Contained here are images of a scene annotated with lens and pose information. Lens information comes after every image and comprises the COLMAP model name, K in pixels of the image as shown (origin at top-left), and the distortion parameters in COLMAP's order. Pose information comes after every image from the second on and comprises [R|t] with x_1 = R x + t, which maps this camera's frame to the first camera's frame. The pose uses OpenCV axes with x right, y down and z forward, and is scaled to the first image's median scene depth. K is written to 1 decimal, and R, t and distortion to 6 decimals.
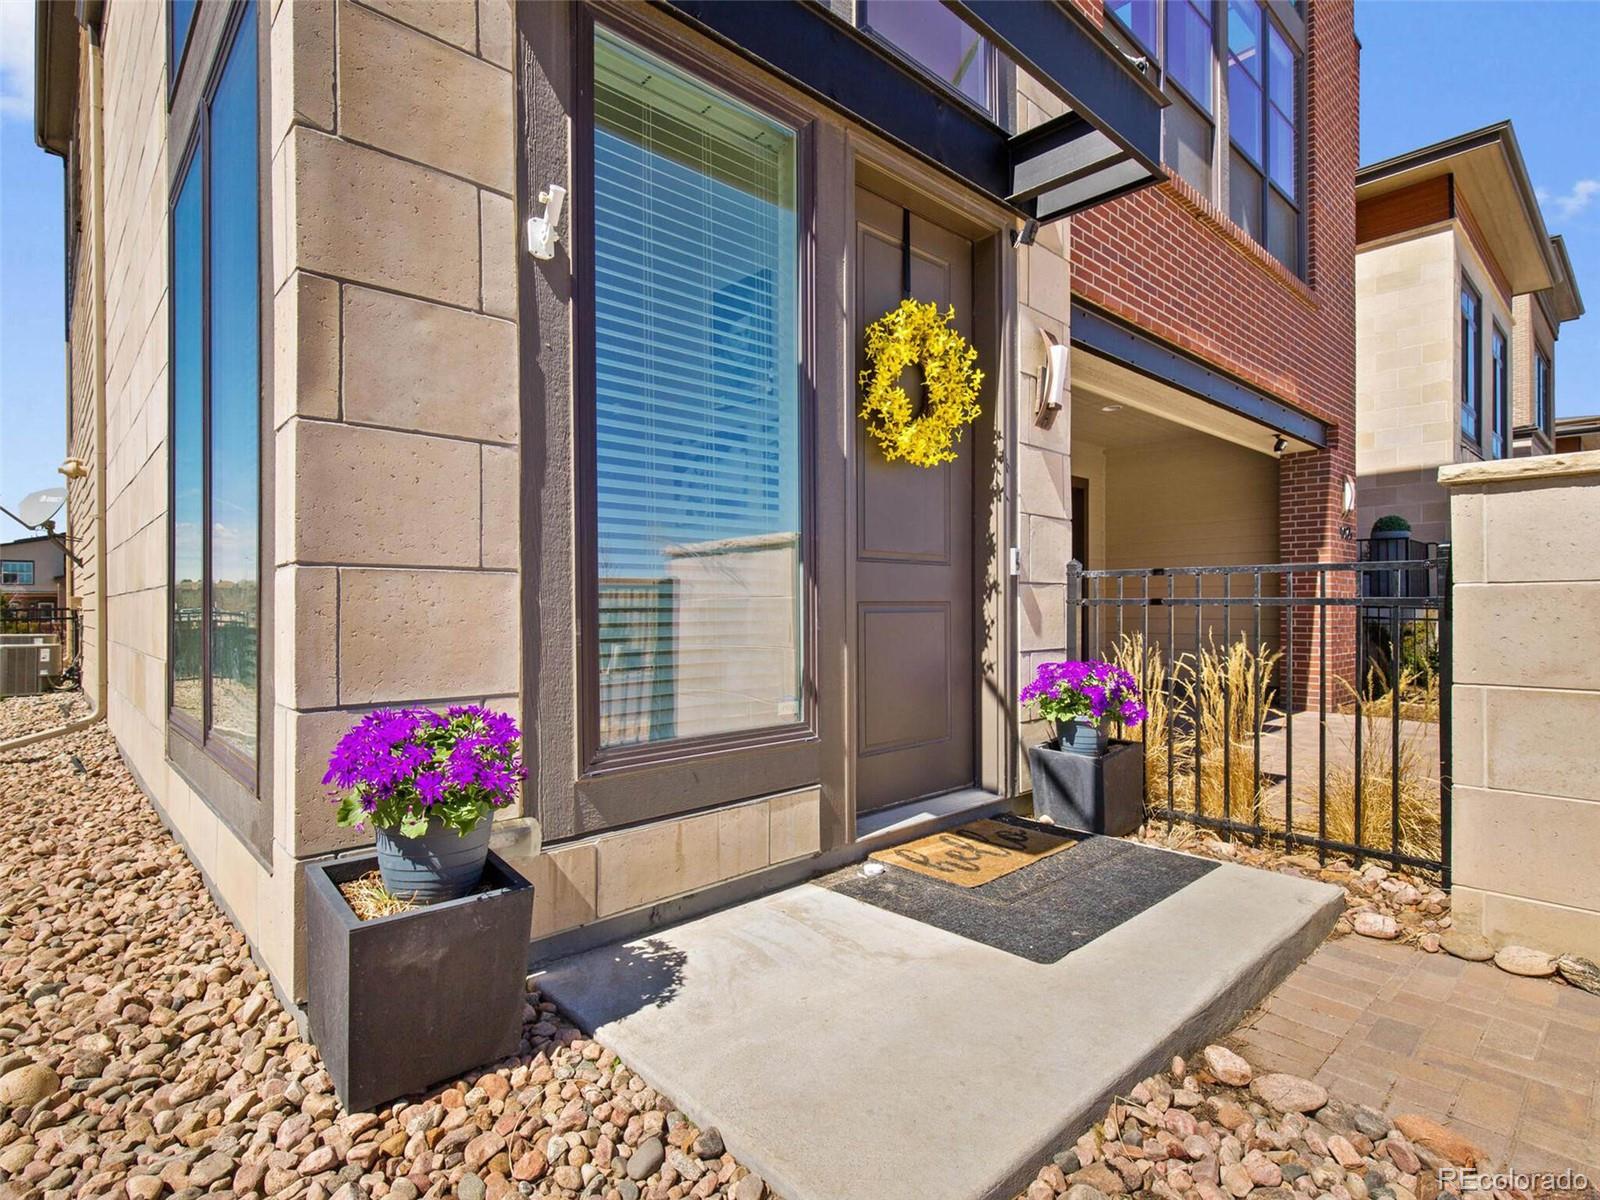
lens RADIAL K [[818.0, 0, 809.5], [0, 818.0, 604.4], [0, 0, 1]] dist [0.001380, -0.001157]
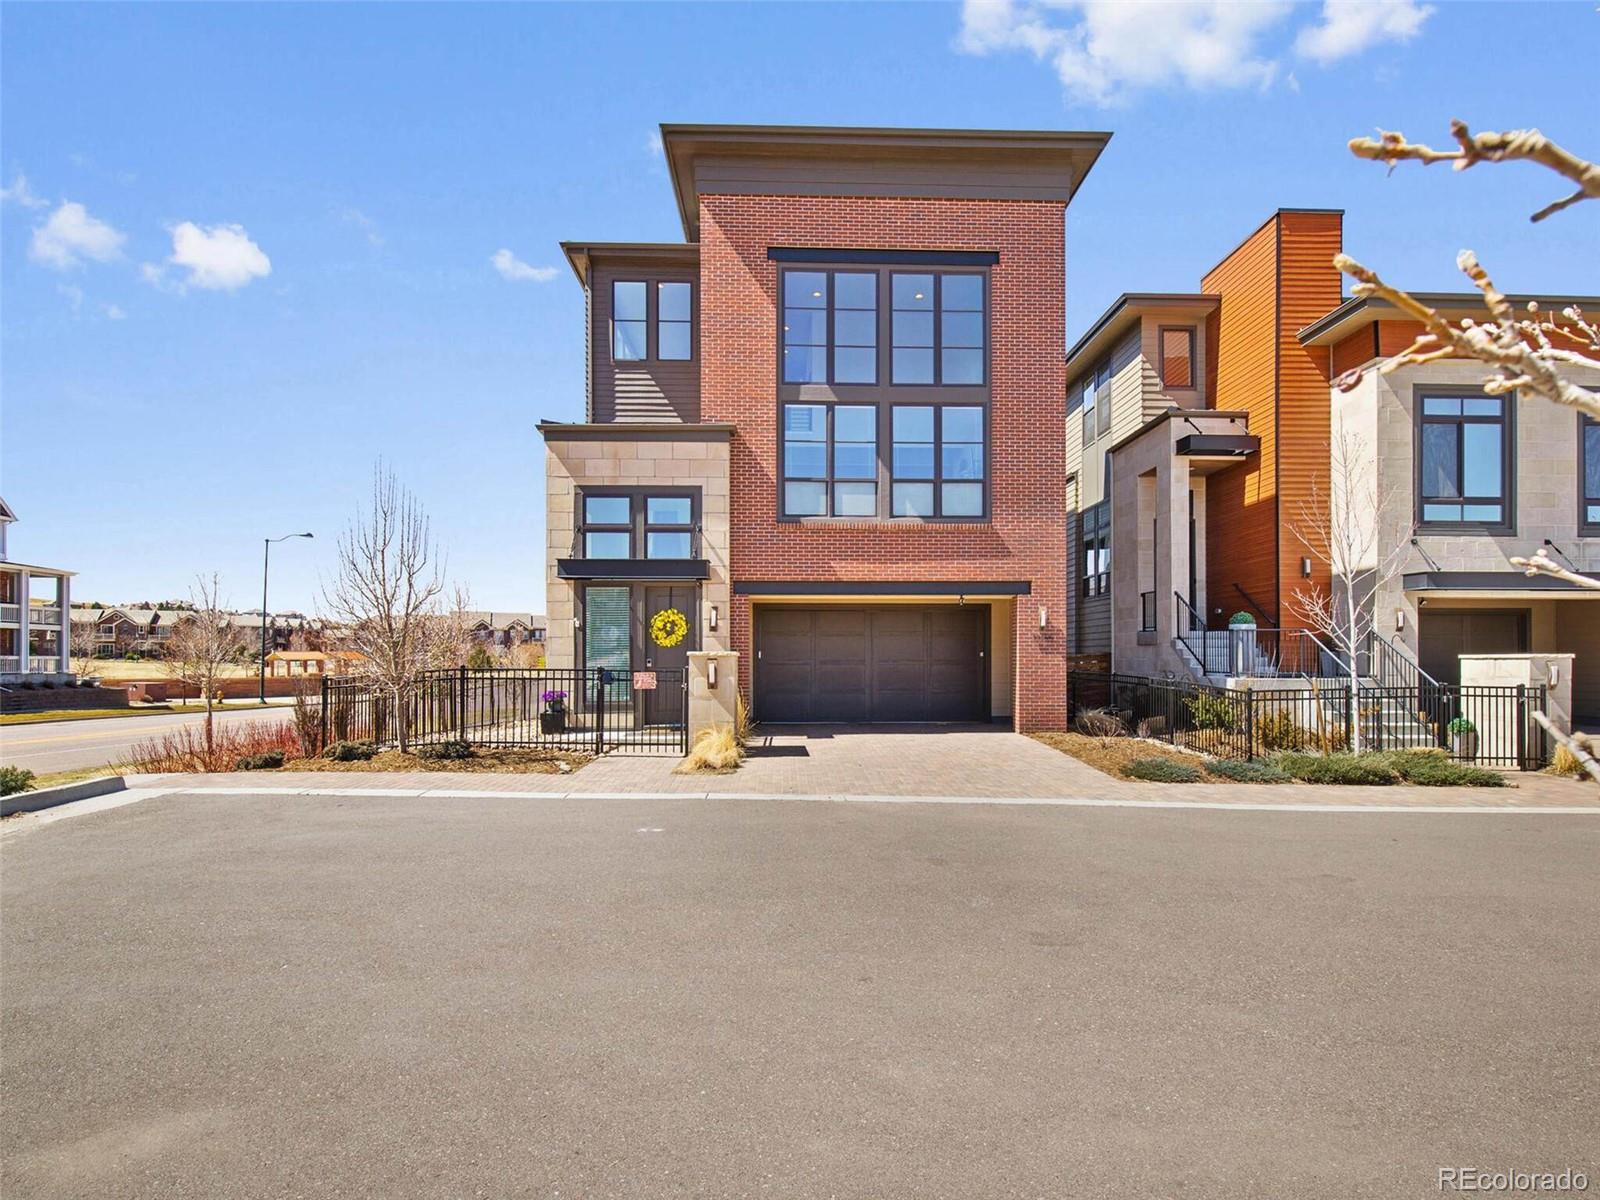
lens RADIAL K [[818.0, 0, 798.5], [0, 818.0, 606.0], [0, 0, 1]] dist [0.001380, -0.001157]
pose [[0.754342, -0.052304, -0.654395, 3.610109], [0.008669, 0.997528, -0.069736, -0.070846], [0.656425, 0.046932, 0.752930, -1.910344]]
